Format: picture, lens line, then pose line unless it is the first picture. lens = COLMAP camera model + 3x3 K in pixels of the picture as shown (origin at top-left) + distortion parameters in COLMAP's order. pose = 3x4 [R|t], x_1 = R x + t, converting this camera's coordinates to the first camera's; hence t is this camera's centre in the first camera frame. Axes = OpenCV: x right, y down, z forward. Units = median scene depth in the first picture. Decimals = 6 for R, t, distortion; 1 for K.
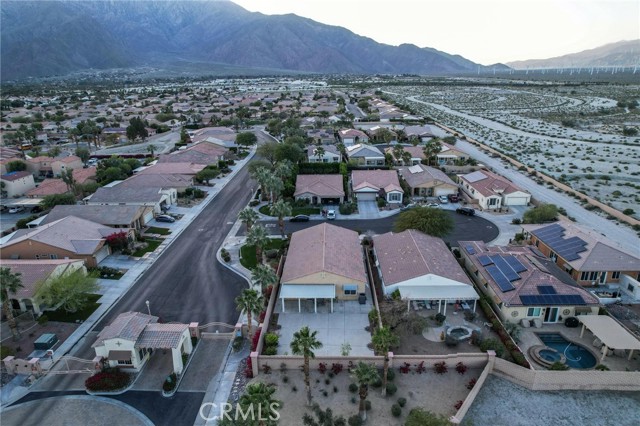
lens RADIAL K [[410.5, 0, 320.8], [0, 410.5, 214.6], [0, 0, 1]] dist [-0.078458, 0.070323]
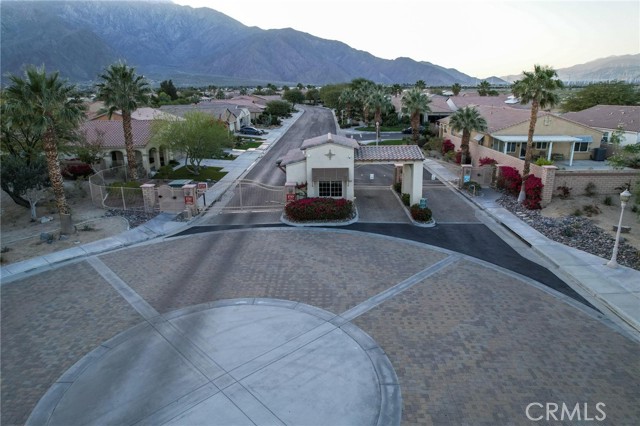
lens RADIAL K [[410.5, 0, 320.8], [0, 410.5, 214.6], [0, 0, 1]] dist [-0.078458, 0.070323]
pose [[0.999956, -0.004675, 0.008148, -0.251175], [0.004938, 0.999458, -0.032543, 0.208492], [-0.007992, 0.032582, 0.999437, 0.180427]]
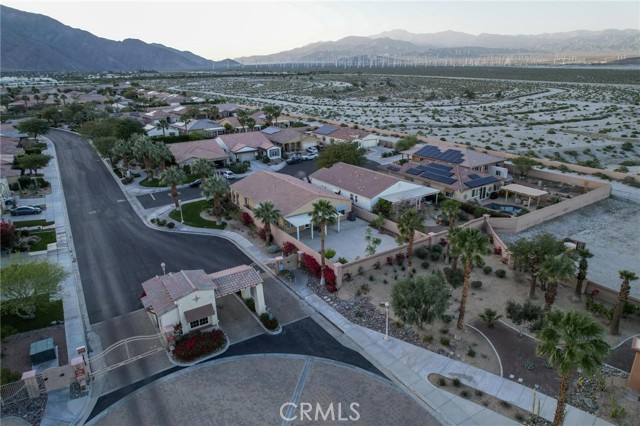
lens RADIAL K [[410.5, 0, 320.8], [0, 410.5, 214.6], [0, 0, 1]] dist [-0.078458, 0.070323]
pose [[0.822270, -0.193308, 0.535260, -0.336384], [0.189321, 0.979889, 0.063048, 0.073831], [-0.536683, 0.049494, 0.842331, 0.087580]]
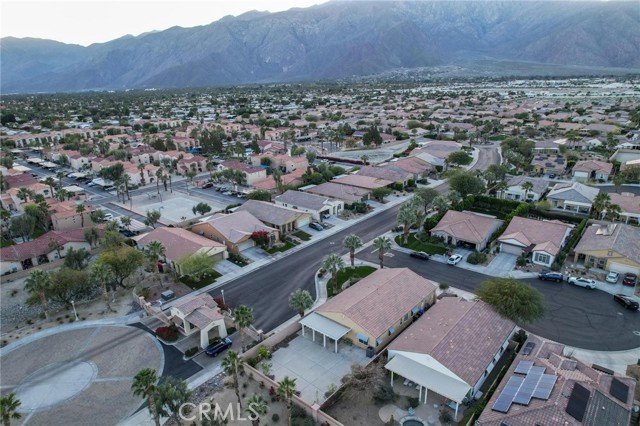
lens RADIAL K [[410.5, 0, 320.8], [0, 410.5, 214.6], [0, 0, 1]] dist [-0.078458, 0.070323]
pose [[0.773144, 0.198110, -0.602495, 0.343493], [-0.195274, 0.978171, 0.071055, -0.111565], [0.603420, 0.062716, 0.794954, 0.058120]]
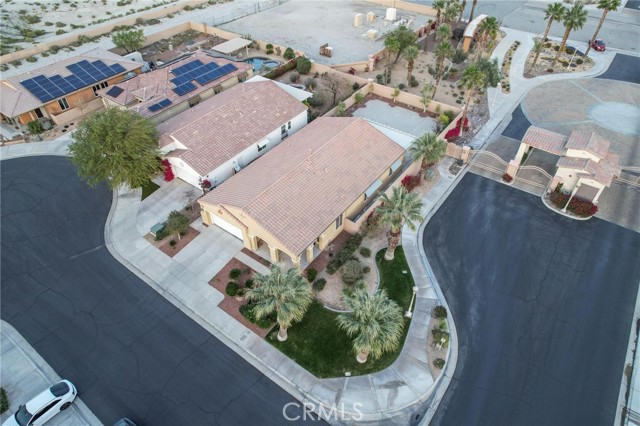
lens RADIAL K [[410.5, 0, 320.8], [0, 410.5, 214.6], [0, 0, 1]] dist [-0.078458, 0.070323]
pose [[-0.818189, -0.378554, 0.432740, -0.219517], [0.197790, 0.521396, 0.830075, -0.282457], [-0.539857, 0.764750, -0.351726, 0.913166]]
